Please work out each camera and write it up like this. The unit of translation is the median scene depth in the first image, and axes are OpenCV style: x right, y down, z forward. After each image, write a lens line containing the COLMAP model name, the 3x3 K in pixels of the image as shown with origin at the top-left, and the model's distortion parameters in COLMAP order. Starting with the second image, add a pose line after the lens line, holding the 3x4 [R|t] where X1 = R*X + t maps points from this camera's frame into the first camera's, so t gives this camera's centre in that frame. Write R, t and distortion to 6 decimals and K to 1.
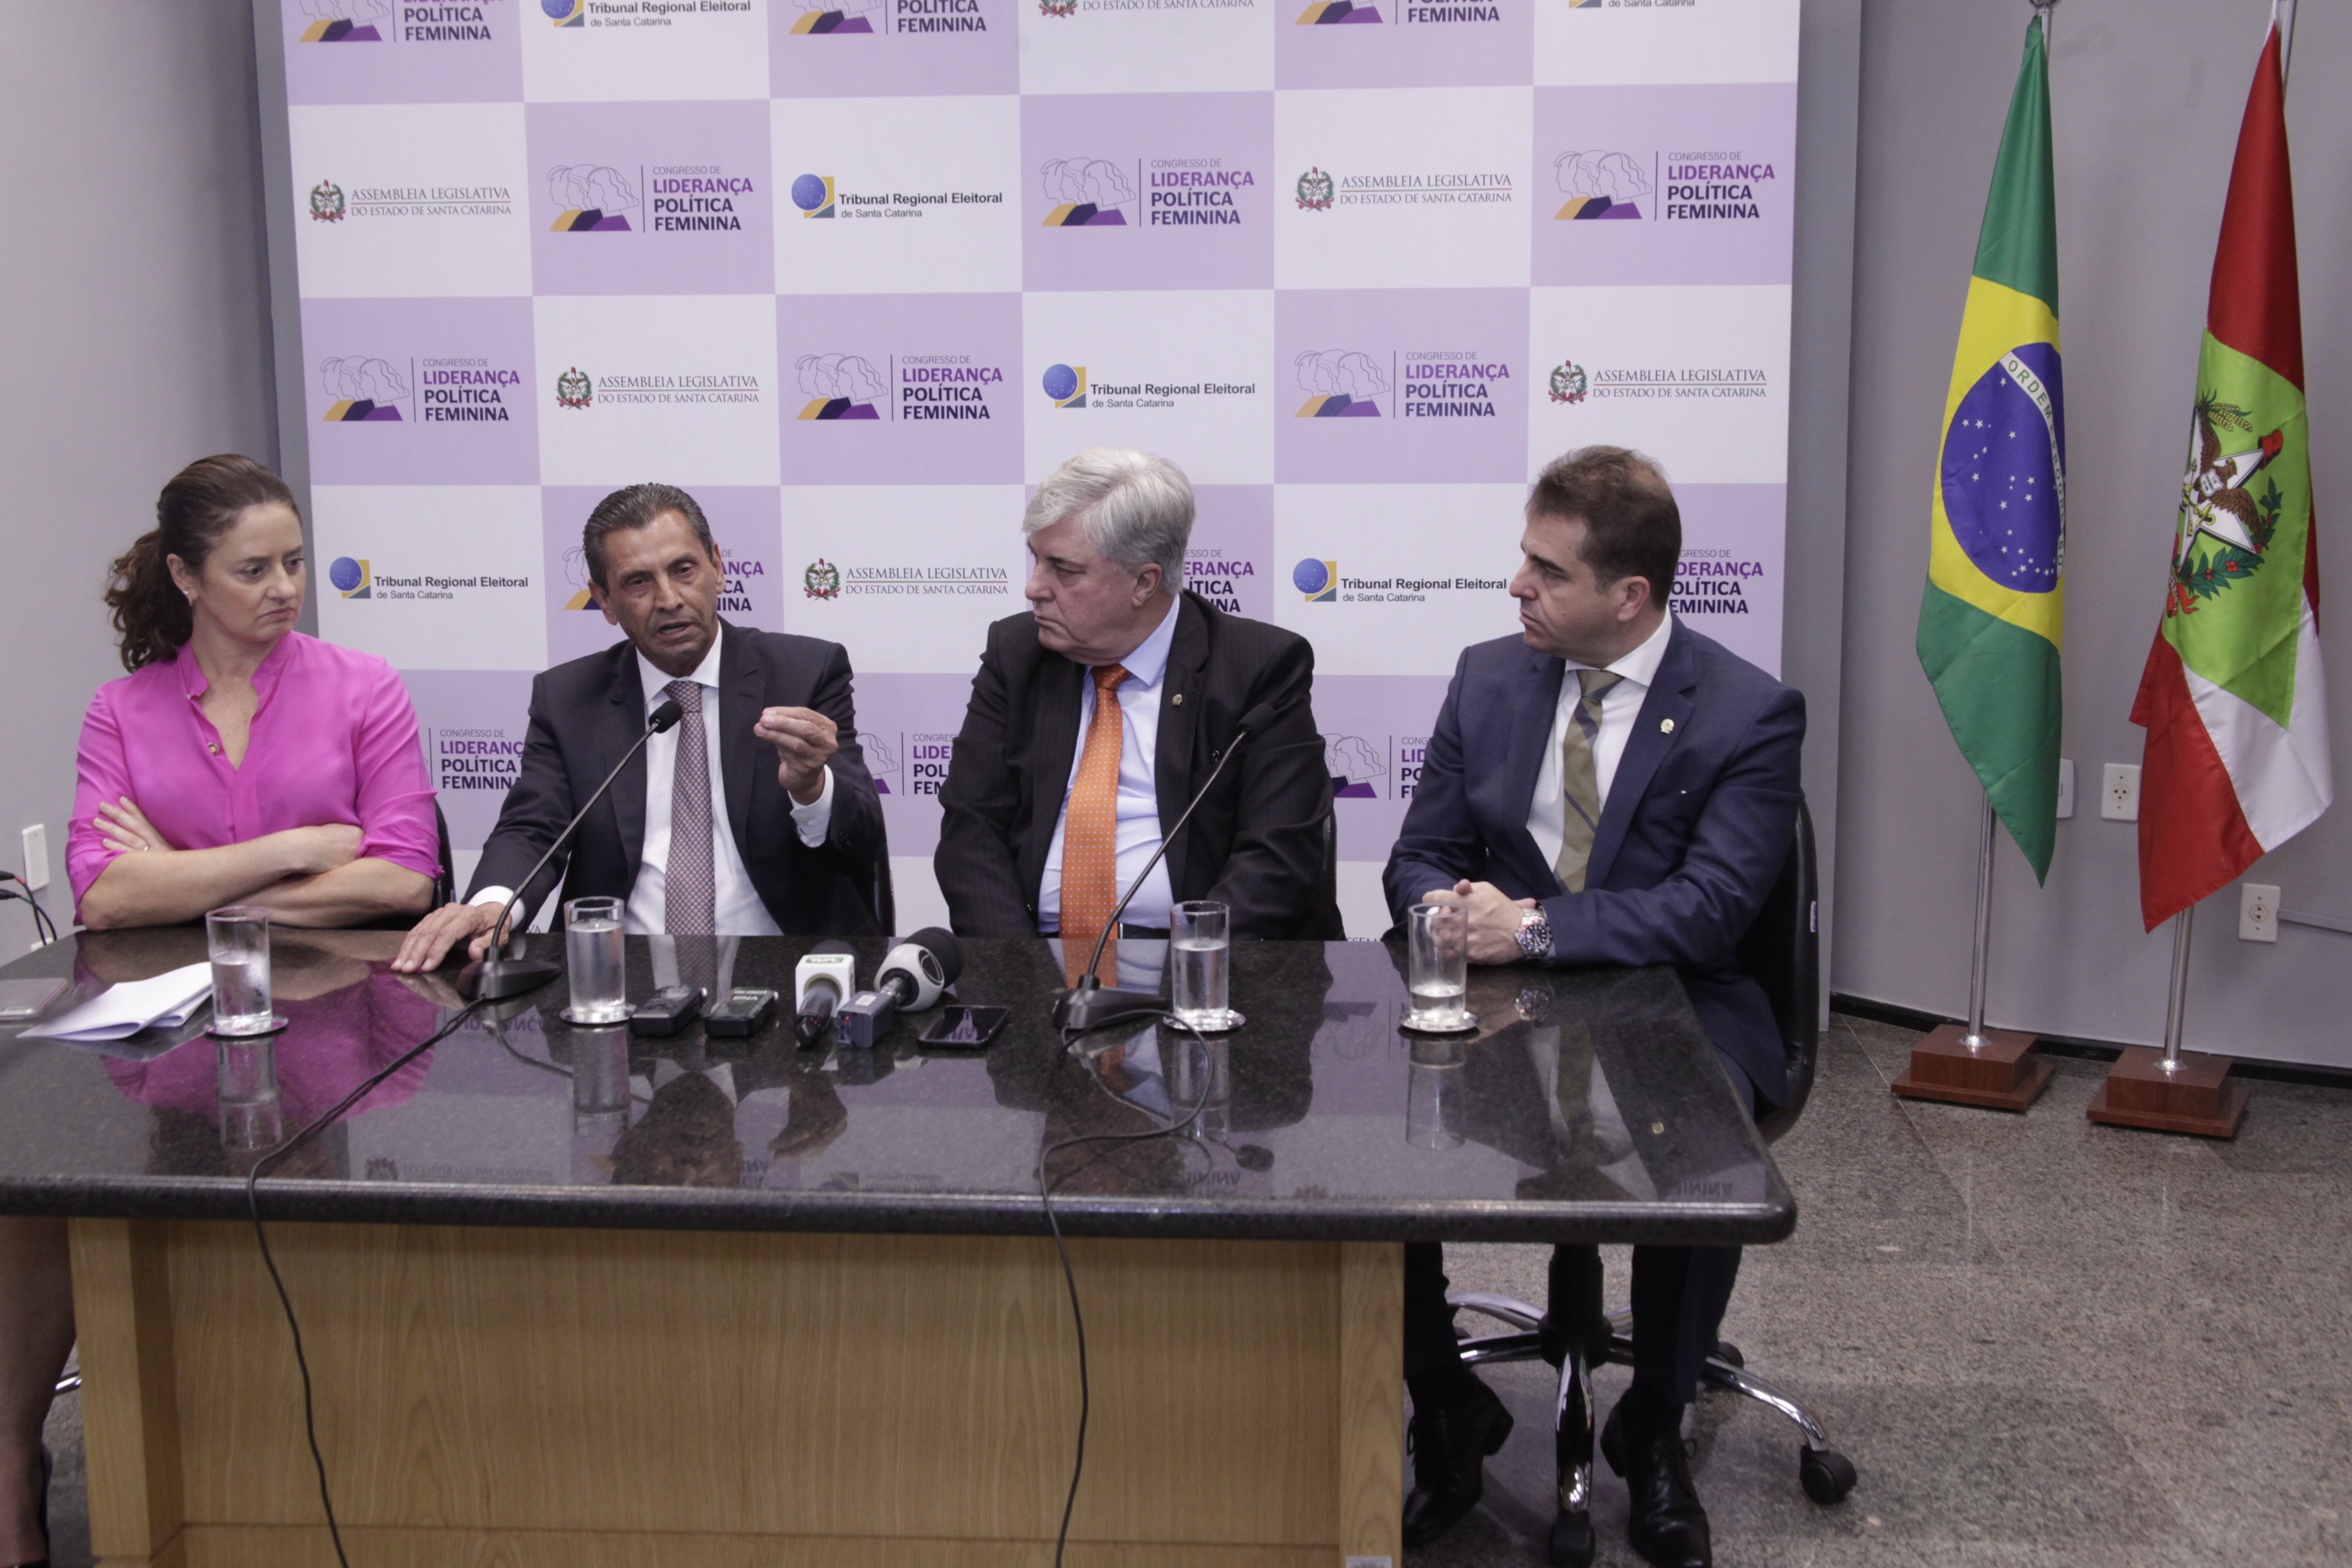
lens RADIAL K [[2726.7, 0, 1089.7], [0, 2726.7, 839.2], [0, 0, 1]] dist [-0.004043, 0.000000]
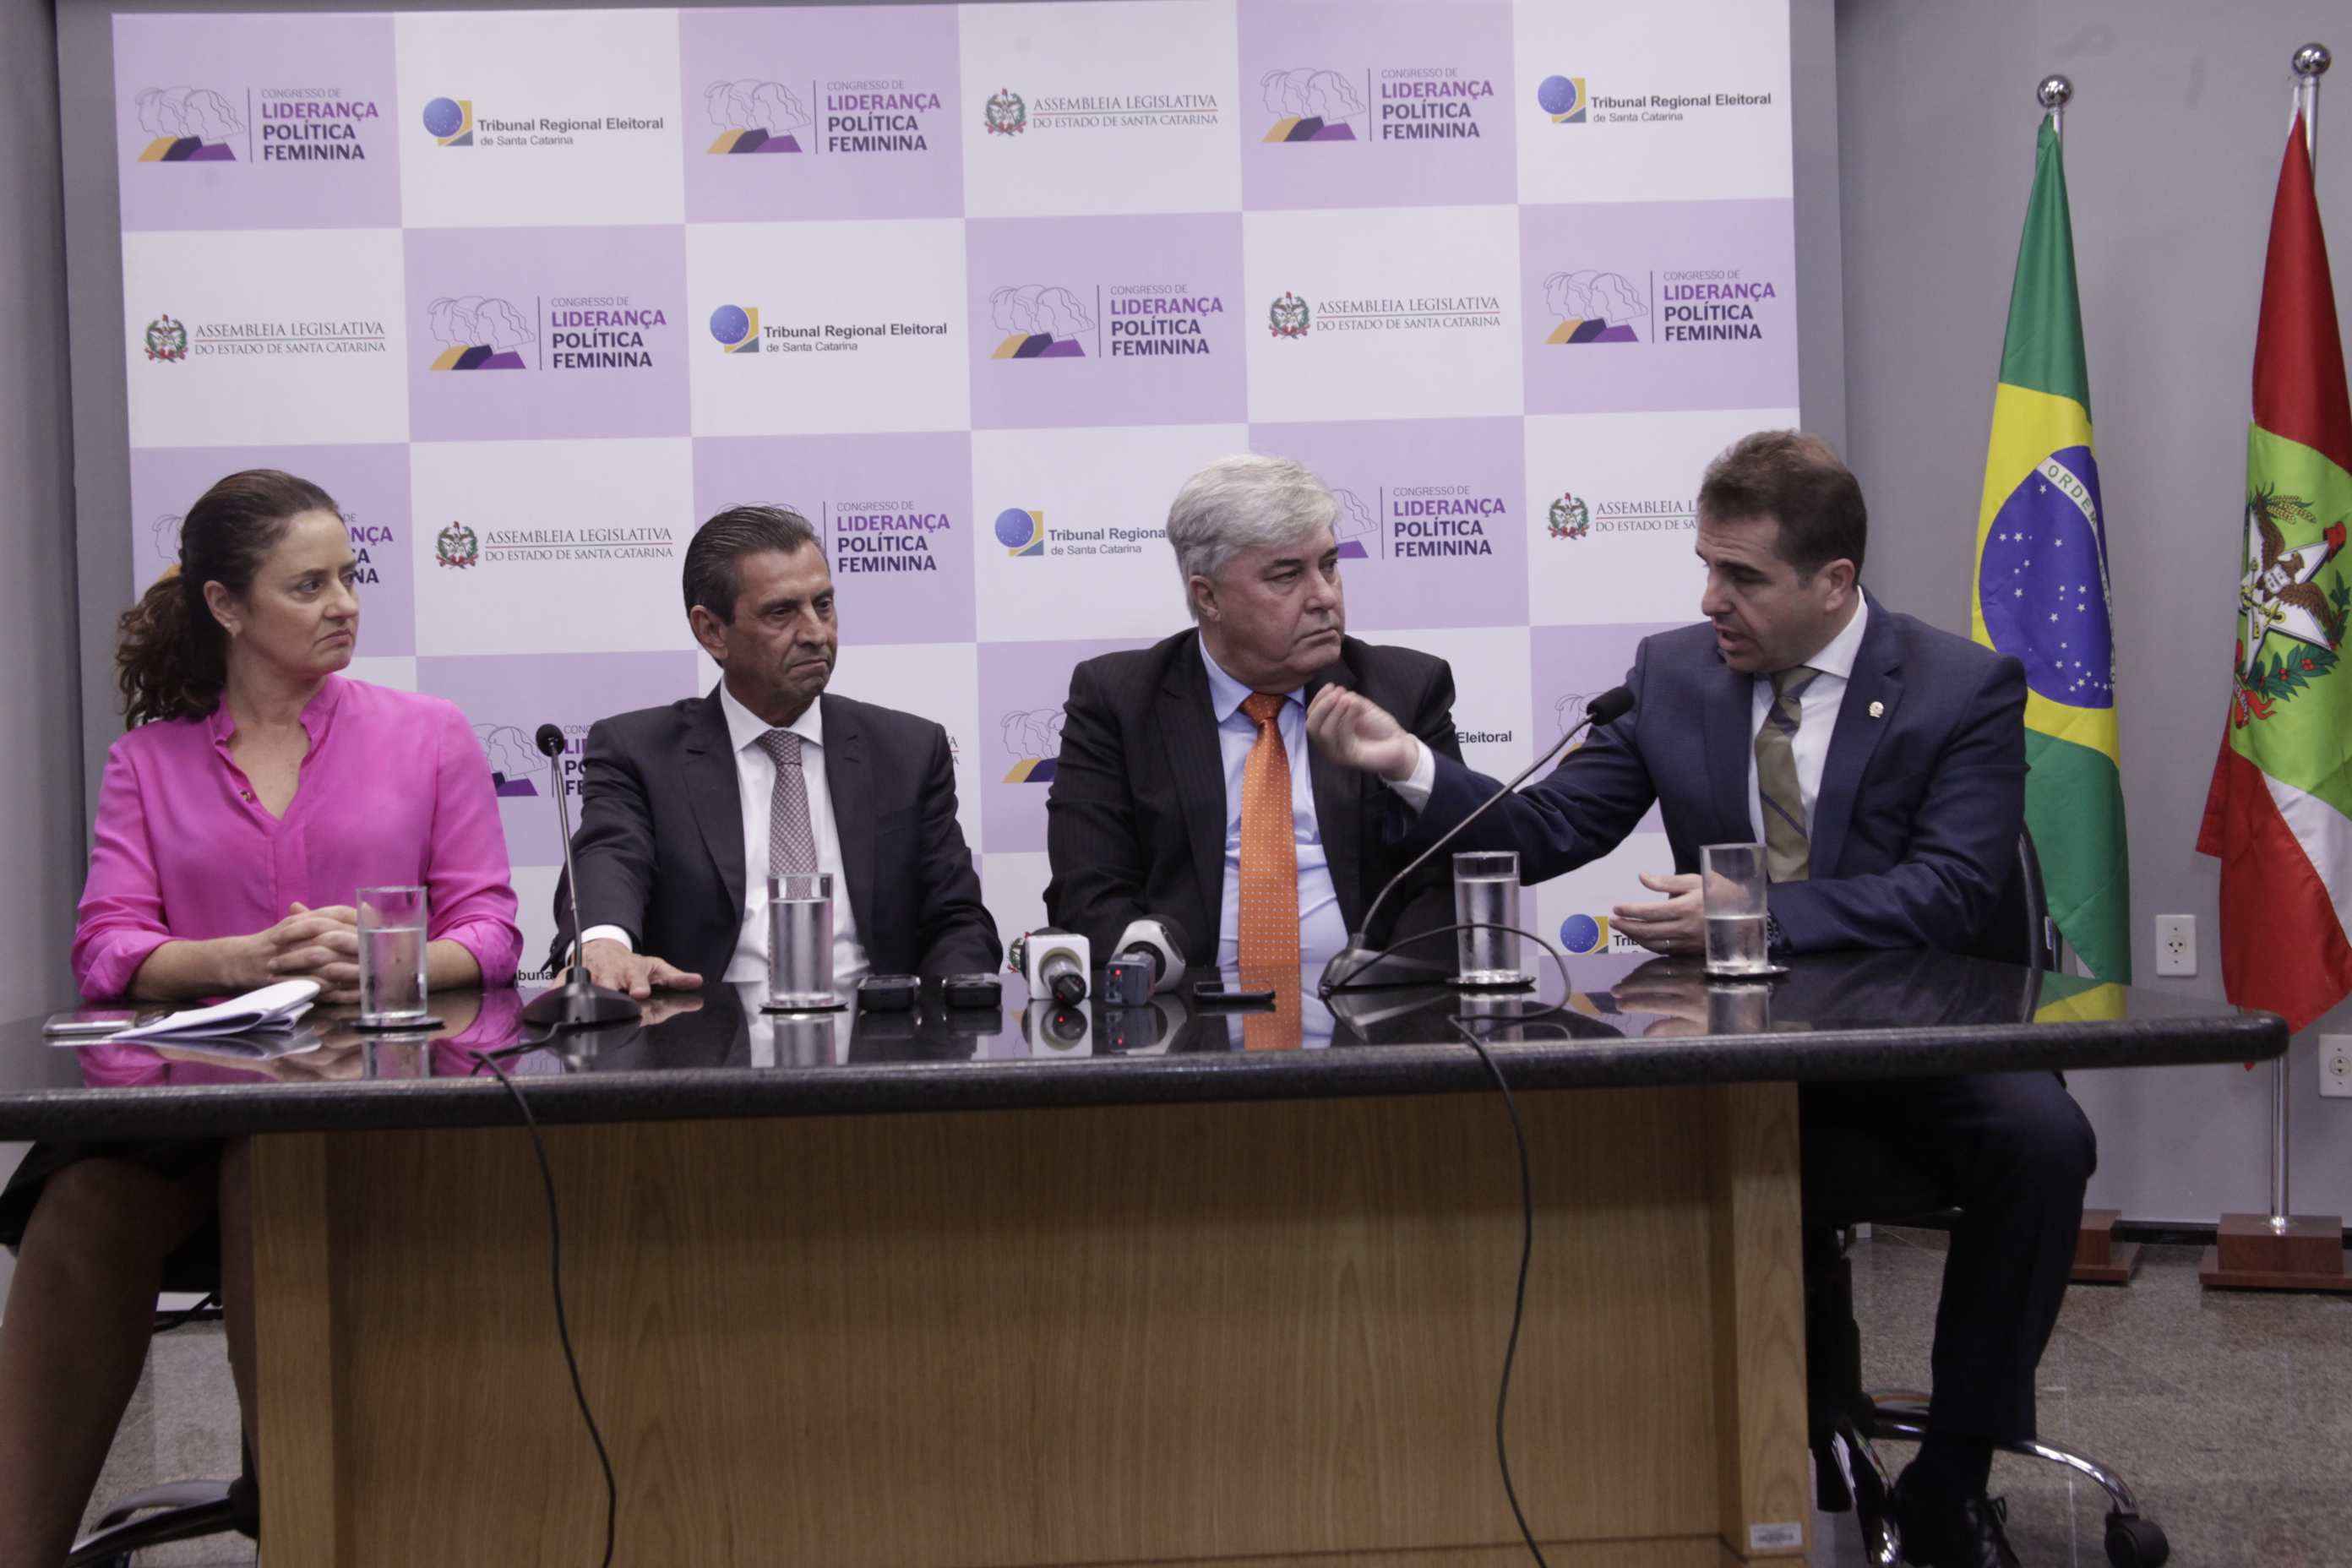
lens RADIAL K [[3132.8, 0, 1109.1], [0, 3132.8, 821.1], [0, 0, 1]] dist [0.056789, 0.000000]
pose [[0.990458, -0.022202, 0.136017, -0.135083], [0.044366, 0.985767, -0.162158, 0.107368], [-0.130481, 0.166645, 0.977346, -0.003640]]
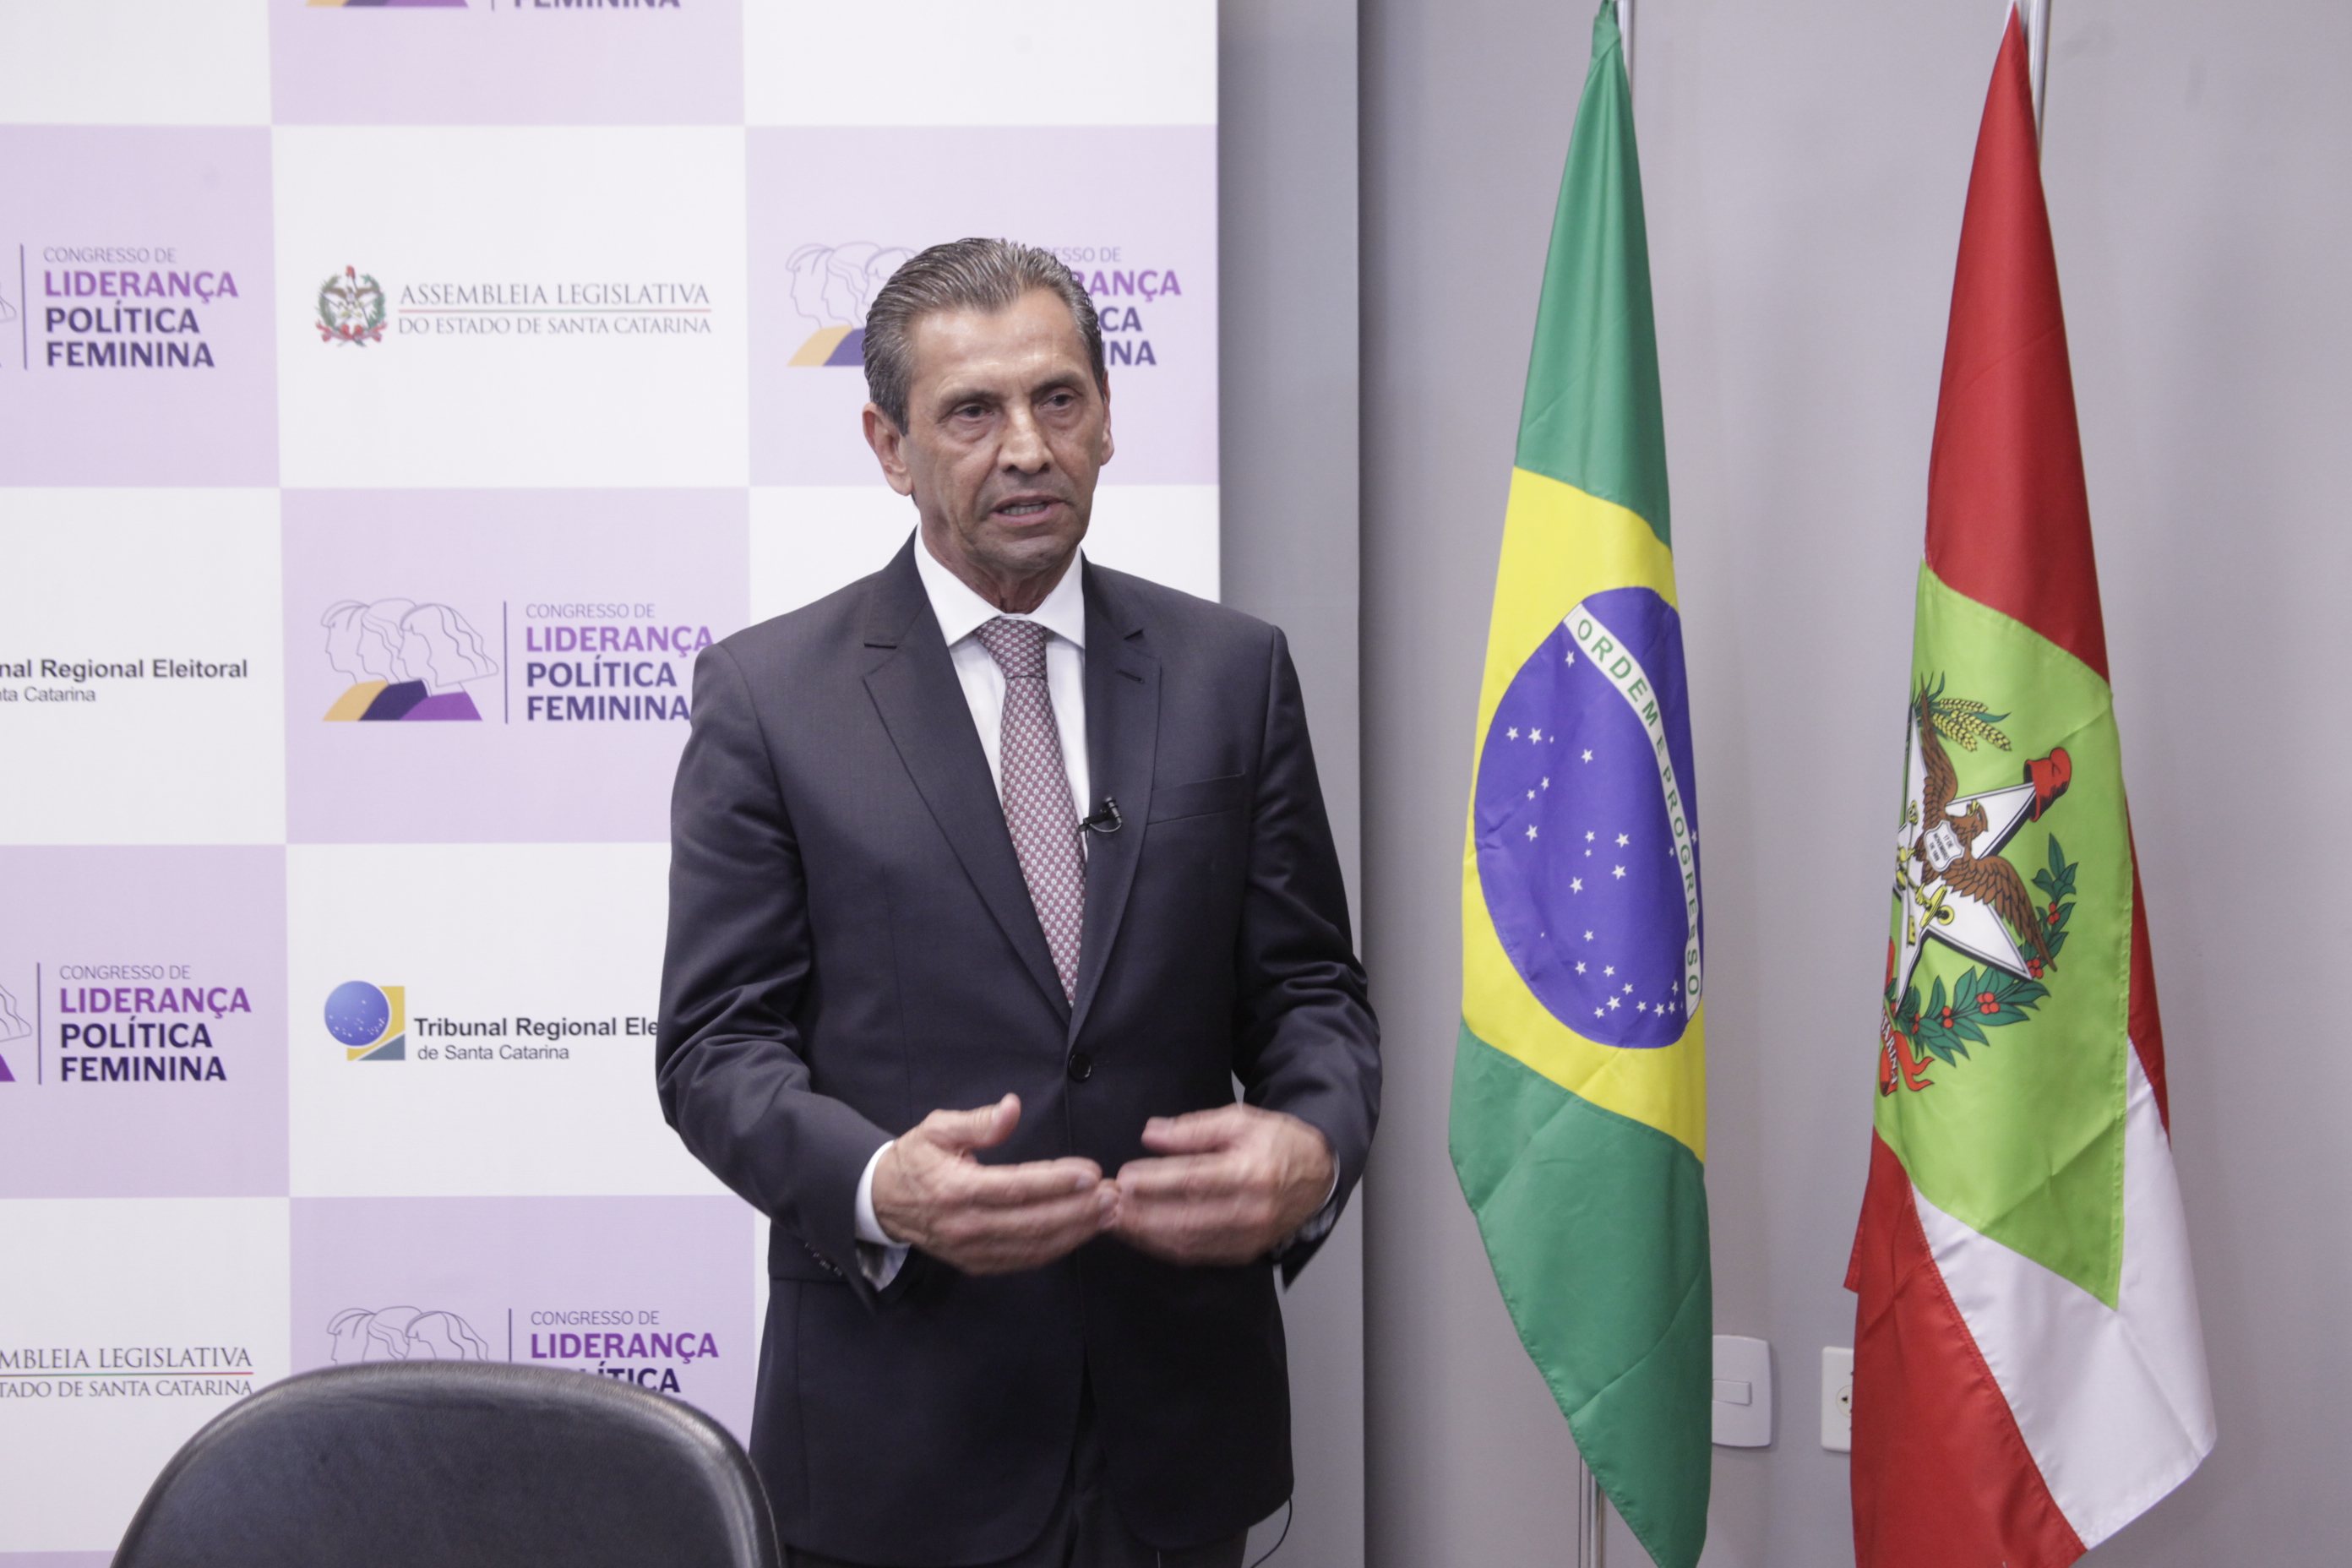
lens RADIAL K [[3725.6, 0, 1060.6], [0, 3725.6, 809.2], [0, 0, 1]] dist [0.151270, 0.000000]
pose [[0.995935, -0.001756, 0.090059, 0.166861], [0.012958, 0.992204, -0.123953, -0.047254], [-0.089139, 0.124616, 0.988193, 0.277354]]
